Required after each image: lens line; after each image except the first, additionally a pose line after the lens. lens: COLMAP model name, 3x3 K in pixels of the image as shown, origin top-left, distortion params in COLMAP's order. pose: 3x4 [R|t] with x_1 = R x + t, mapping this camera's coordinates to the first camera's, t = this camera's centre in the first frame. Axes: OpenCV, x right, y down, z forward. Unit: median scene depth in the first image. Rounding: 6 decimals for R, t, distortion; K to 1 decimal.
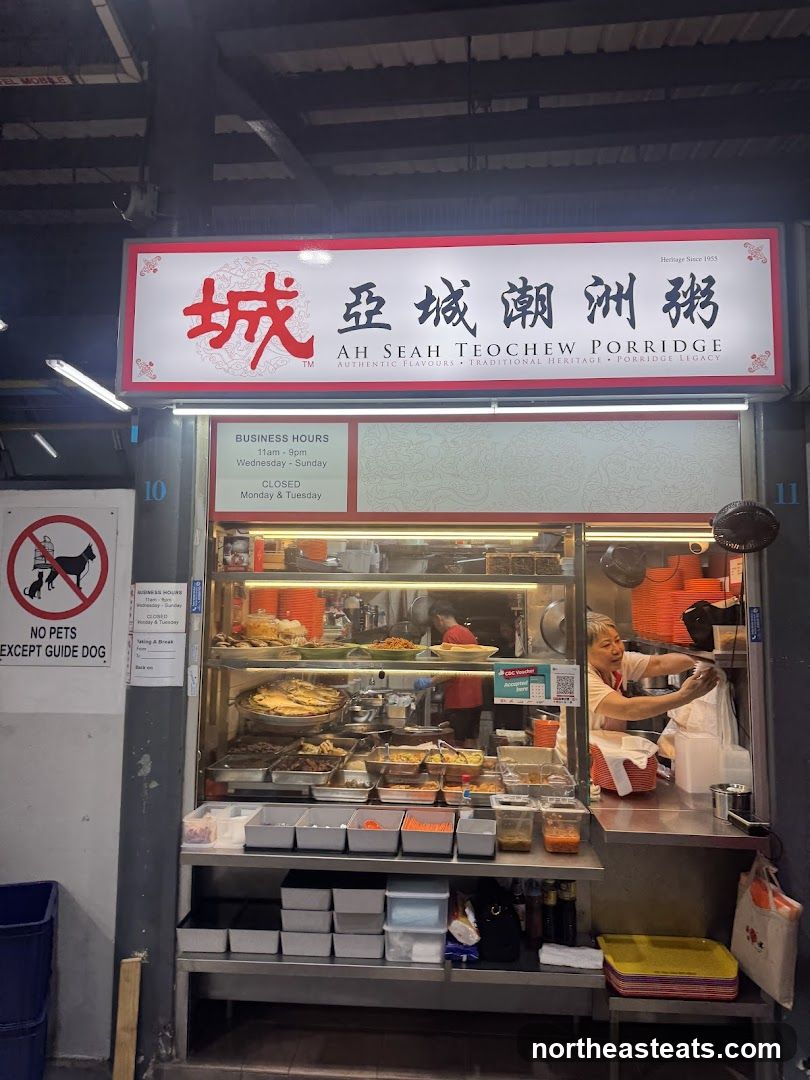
lens RADIAL K [[730.5, 0, 407.1], [0, 730.5, 520.9], [0, 0, 1]] dist [0.132399, -0.267858]
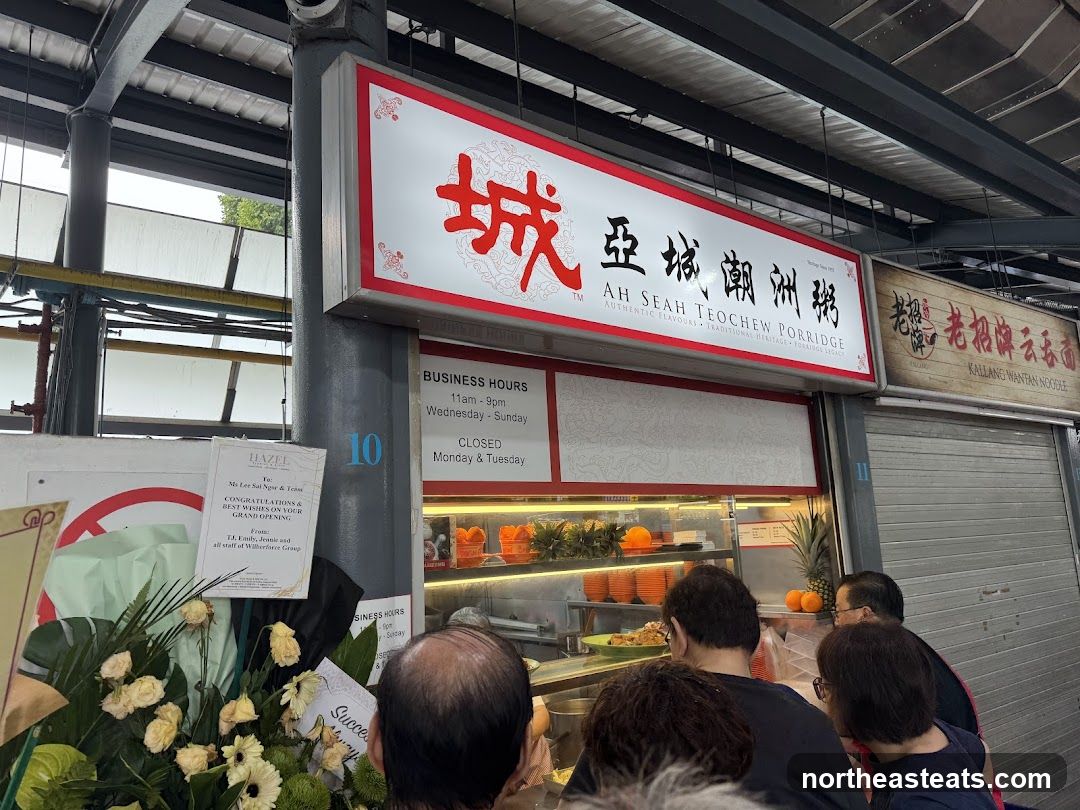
lens RADIAL K [[748.2, 0, 540.0], [0, 748.2, 405.0], [0, 0, 1]] dist [0.108036, -0.001064]
pose [[0.724871, 0.075741, 0.684709, -0.709879], [-0.013743, 0.995330, -0.095552, -0.018428], [-0.688748, 0.059853, 0.722526, 0.445107]]
